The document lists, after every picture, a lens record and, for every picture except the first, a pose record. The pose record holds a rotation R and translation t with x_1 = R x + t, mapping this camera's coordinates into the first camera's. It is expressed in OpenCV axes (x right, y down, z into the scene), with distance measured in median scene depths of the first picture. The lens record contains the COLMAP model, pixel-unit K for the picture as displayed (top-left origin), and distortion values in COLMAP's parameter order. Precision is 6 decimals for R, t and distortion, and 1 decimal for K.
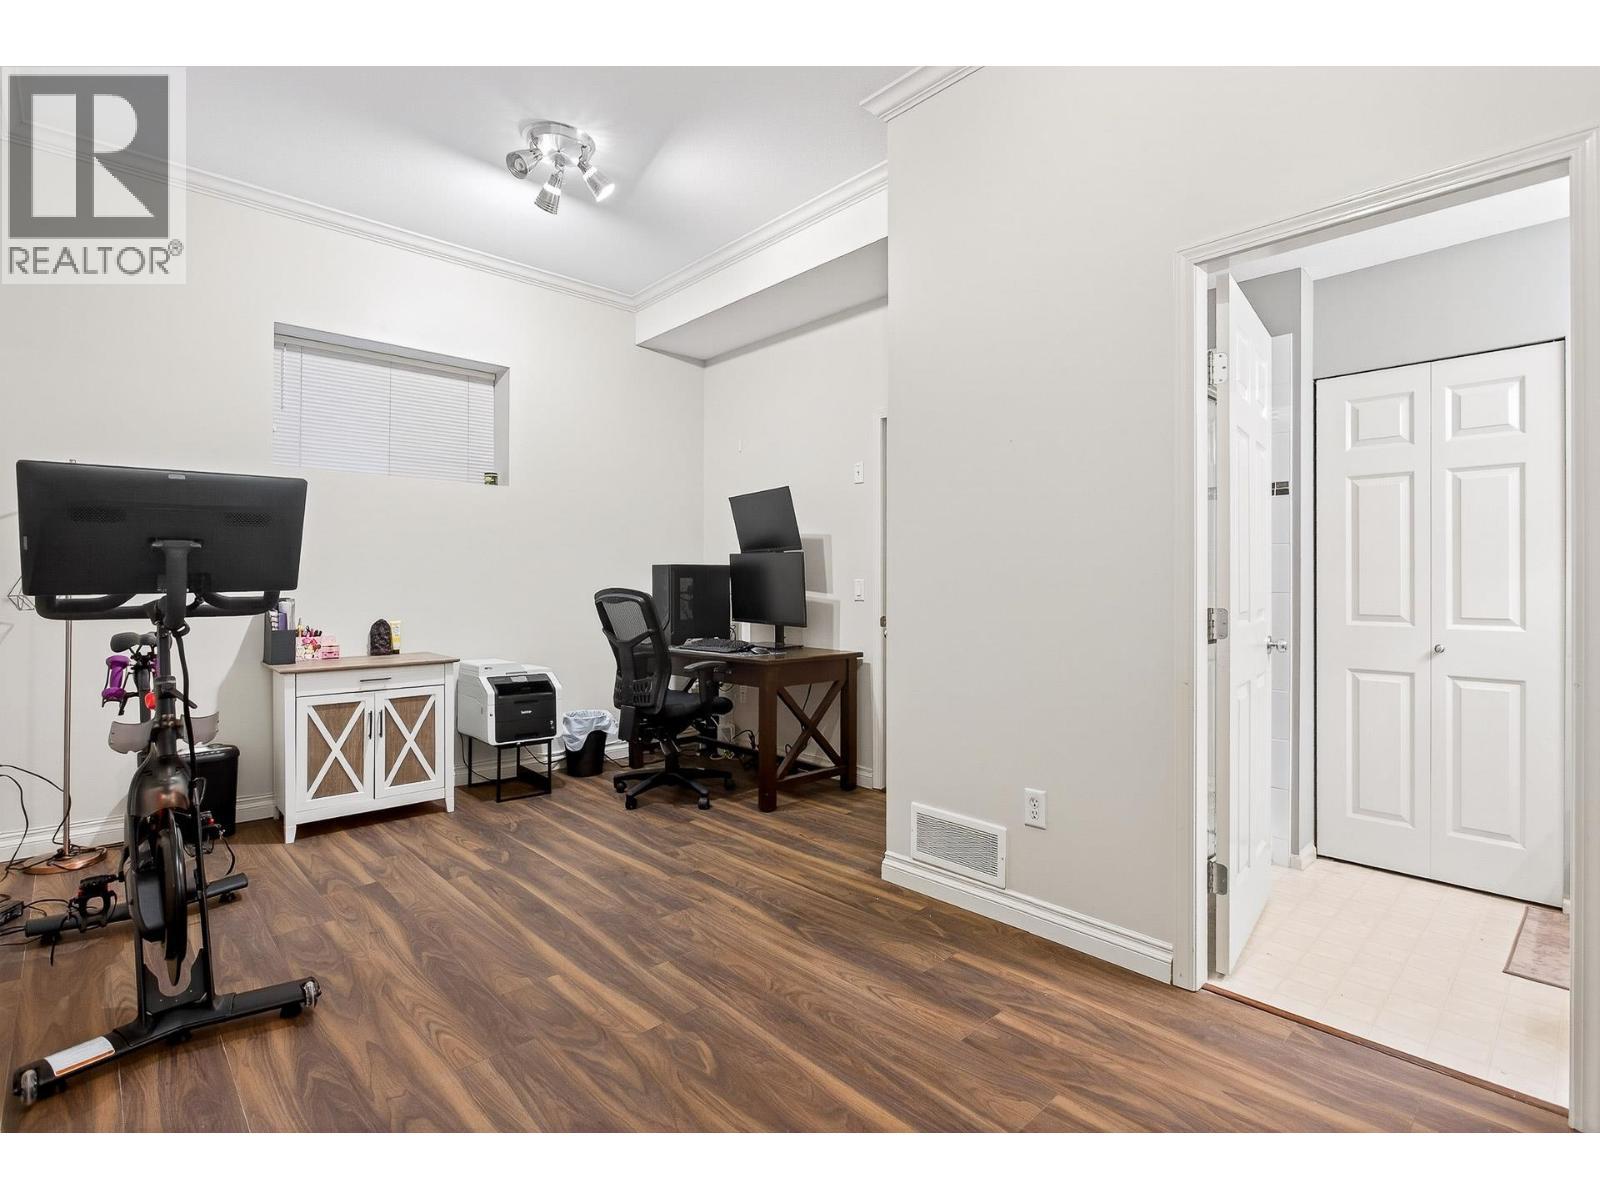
lens RADIAL K [[770.5, 0, 795.1], [0, 770.5, 588.5], [0, 0, 1]] dist [-0.003197, -0.000097]
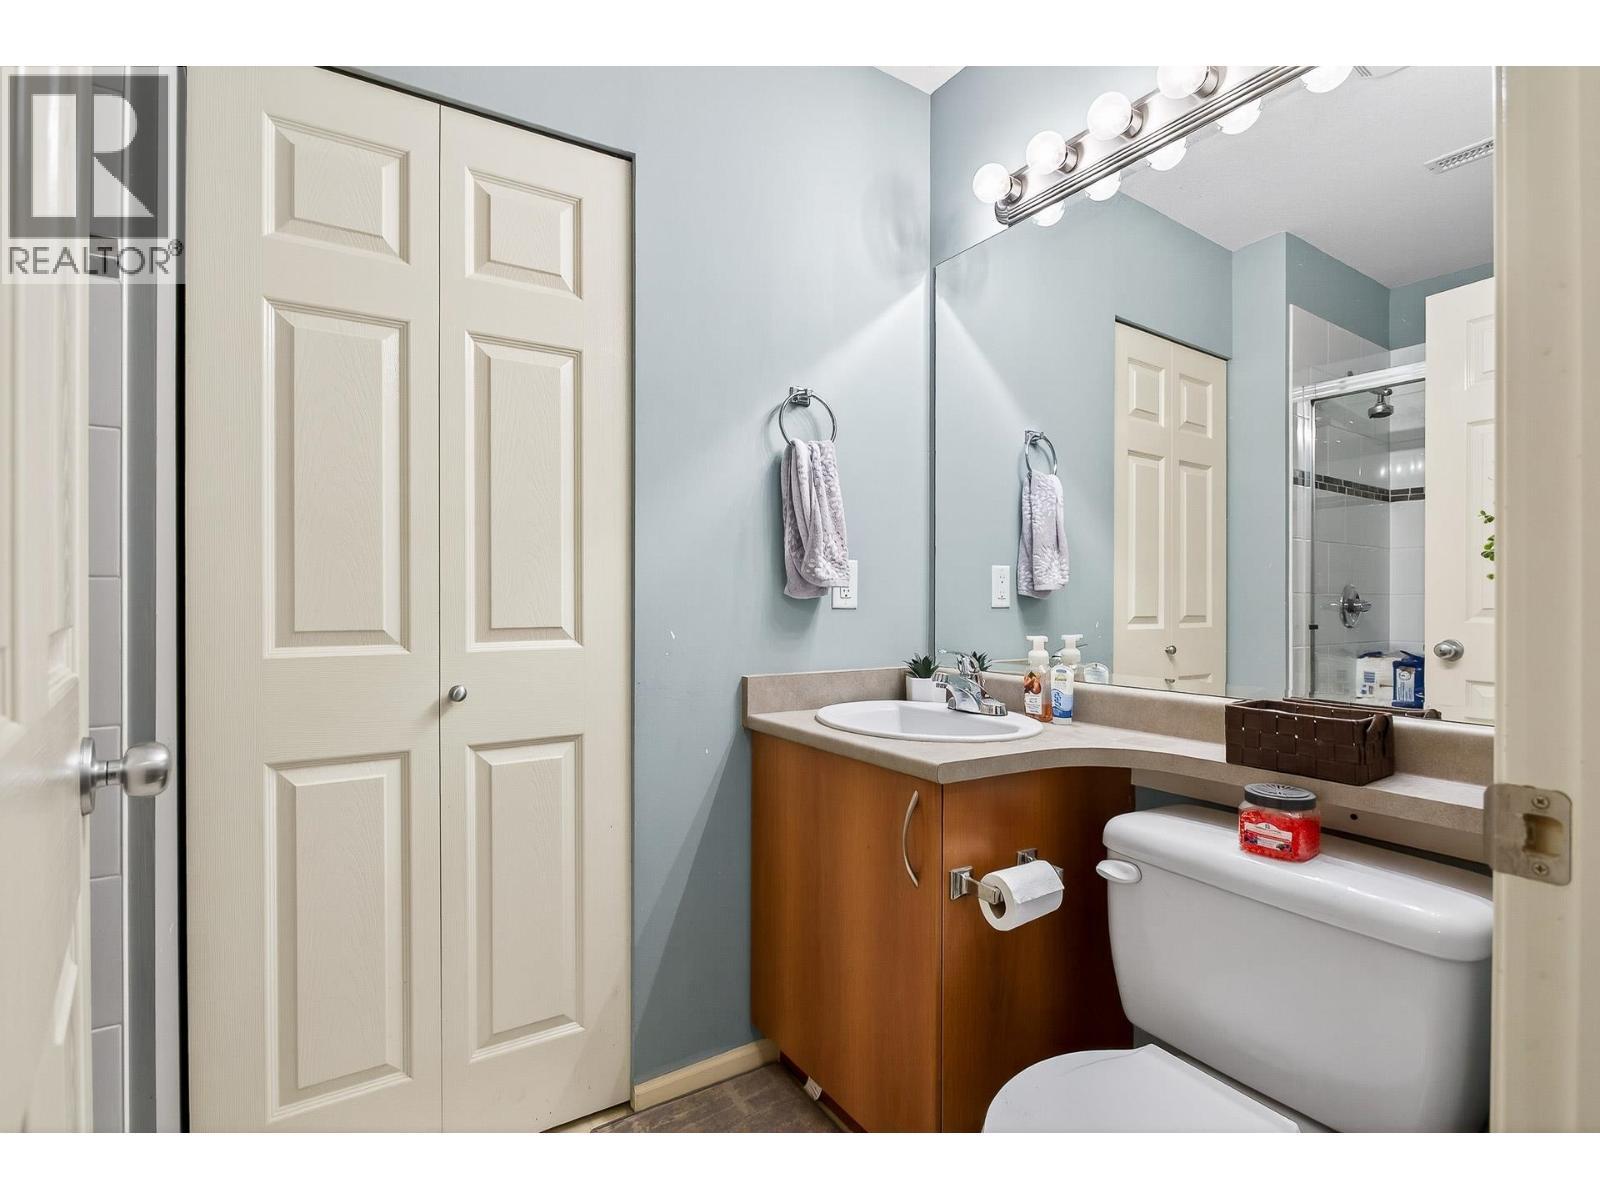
lens RADIAL K [[770.5, 0, 795.1], [0, 770.5, 588.5], [0, 0, 1]] dist [-0.003197, -0.000097]
pose [[0.194458, 0.001990, 0.980909, 0.400057], [0.010353, 0.999938, -0.004081, 0.015267], [-0.980856, 0.010949, 0.194425, 0.697568]]
